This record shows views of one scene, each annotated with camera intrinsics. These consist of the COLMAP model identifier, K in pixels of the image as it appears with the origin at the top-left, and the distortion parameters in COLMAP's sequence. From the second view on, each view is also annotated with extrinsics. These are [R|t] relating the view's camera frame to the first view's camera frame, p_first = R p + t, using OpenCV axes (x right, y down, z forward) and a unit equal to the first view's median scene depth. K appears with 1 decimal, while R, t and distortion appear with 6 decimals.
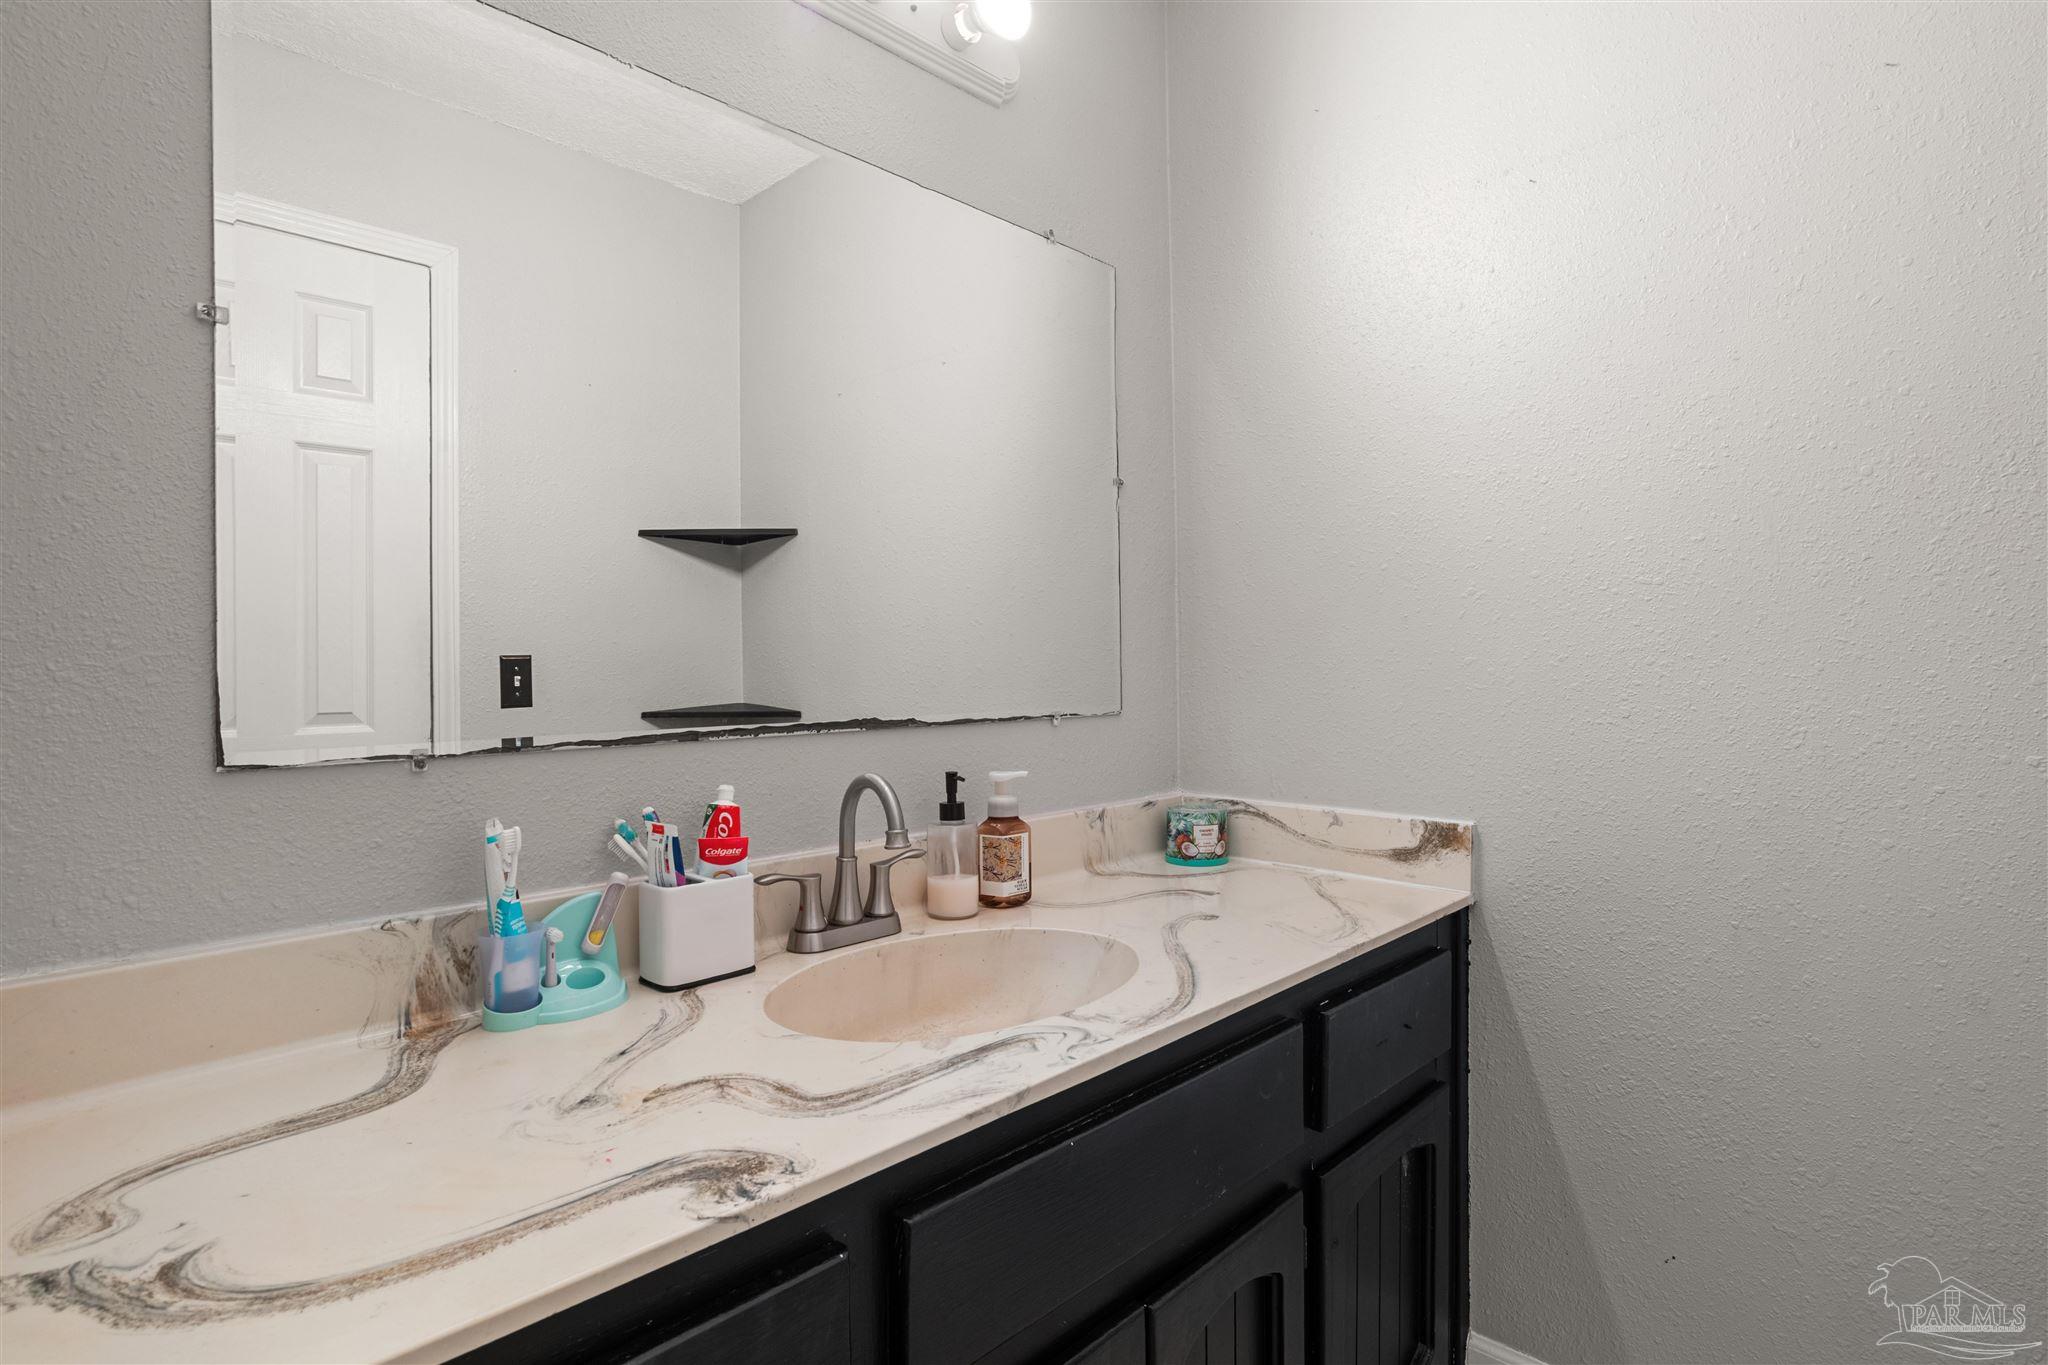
lens RADIAL K [[1049.3, 0, 1039.7], [0, 1049.3, 676.2], [0, 0, 1]] dist [-0.001167, 0.002903]
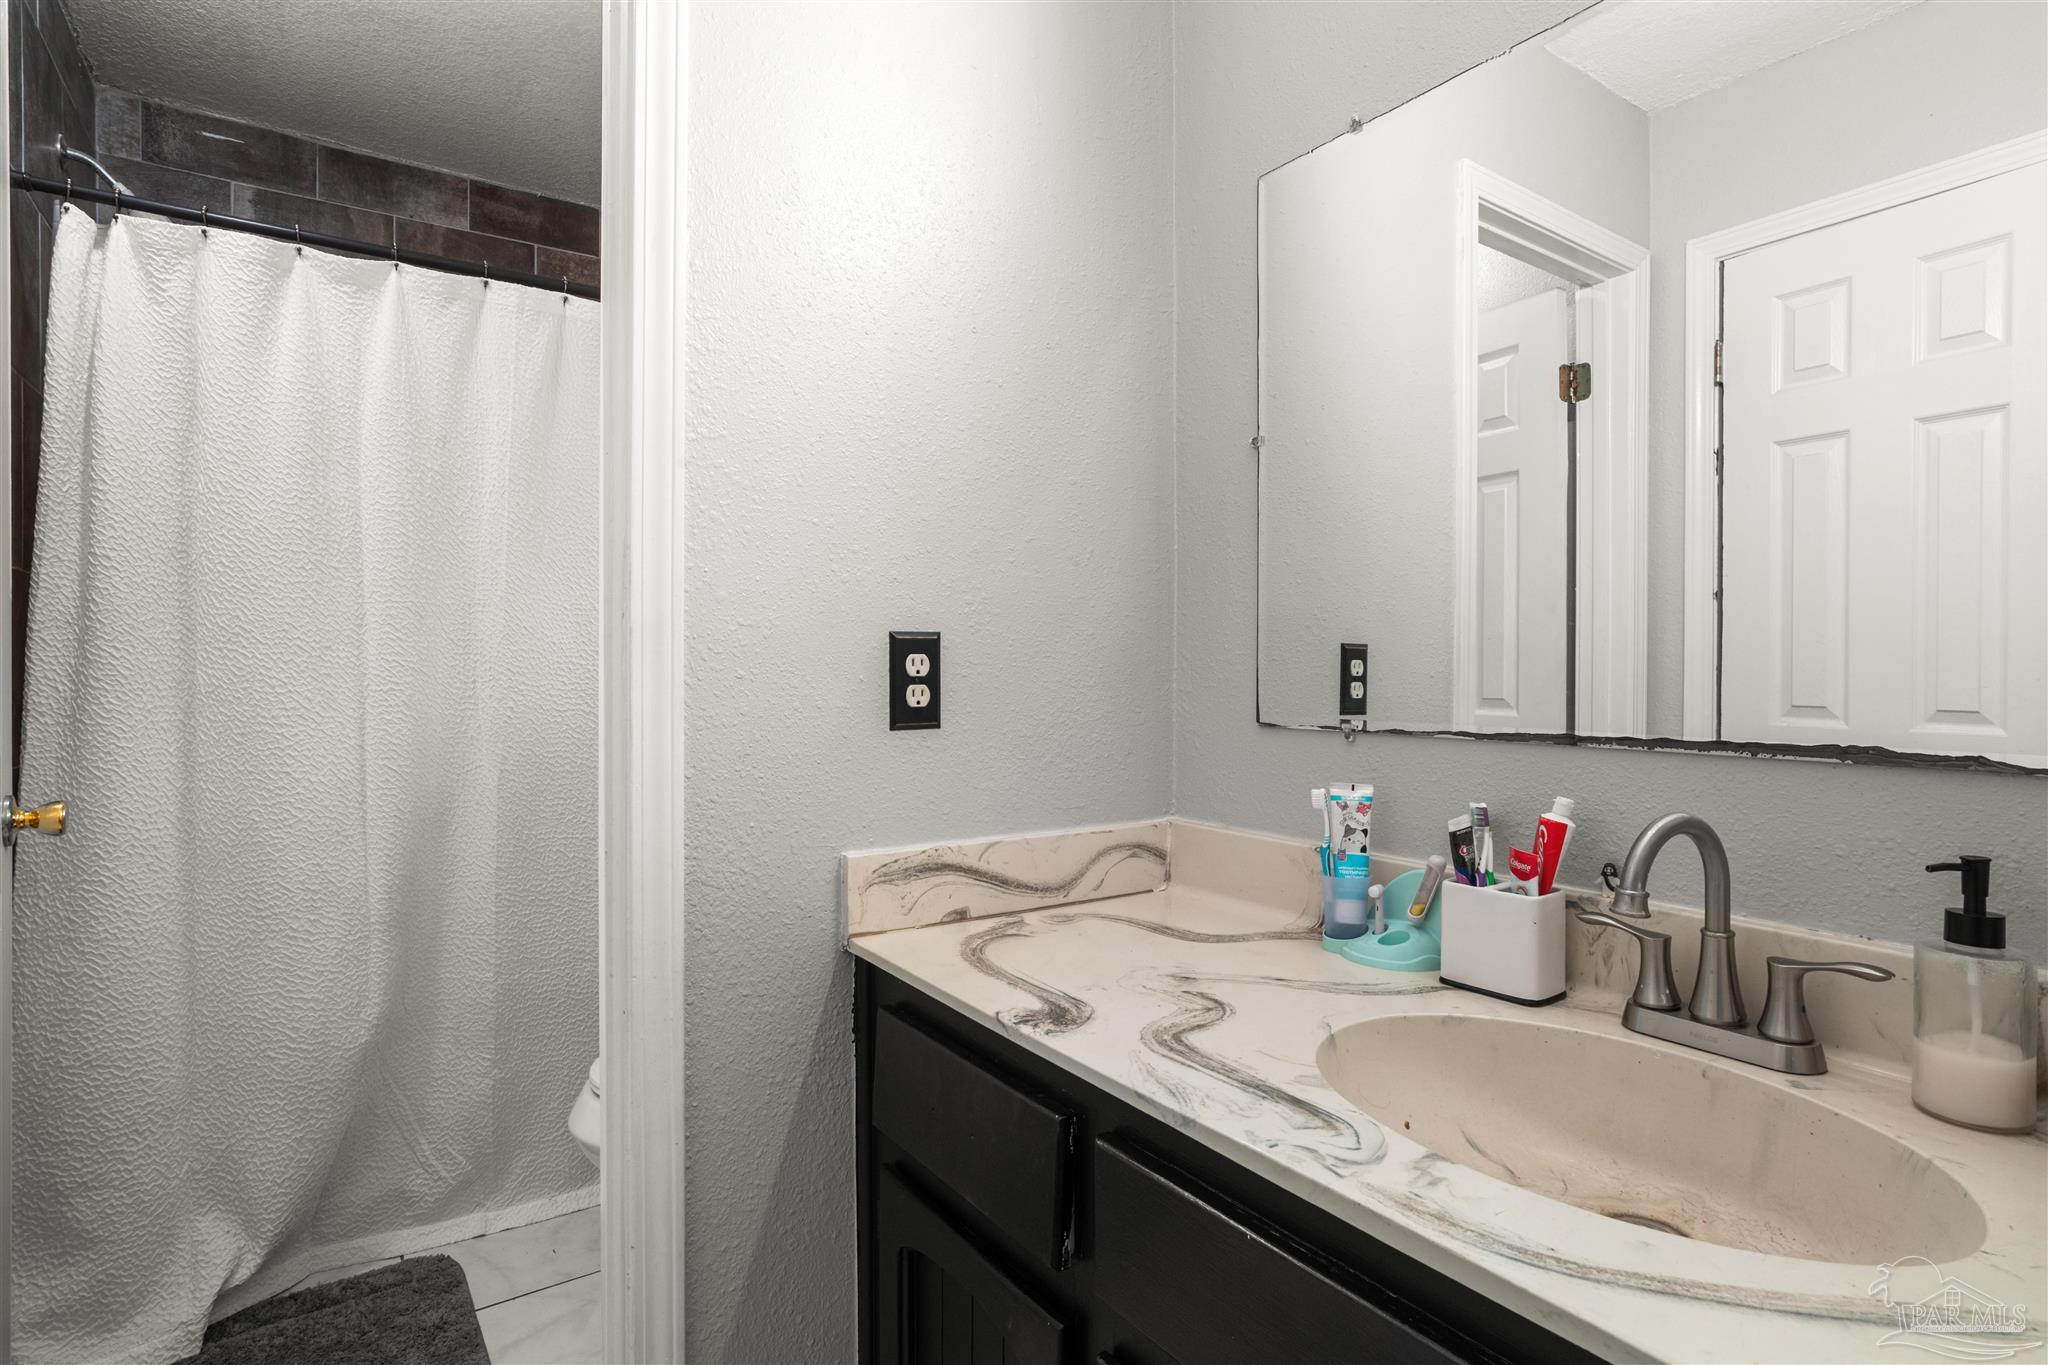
lens RADIAL K [[1049.3, 0, 1040.8], [0, 1049.3, 673.0], [0, 0, 1]] dist [-0.001167, 0.002903]
pose [[-0.203528, 0.015722, -0.978943, 0.869465], [-0.006701, 0.999825, 0.017451, -0.017702], [0.979046, 0.010112, -0.203387, 0.994195]]
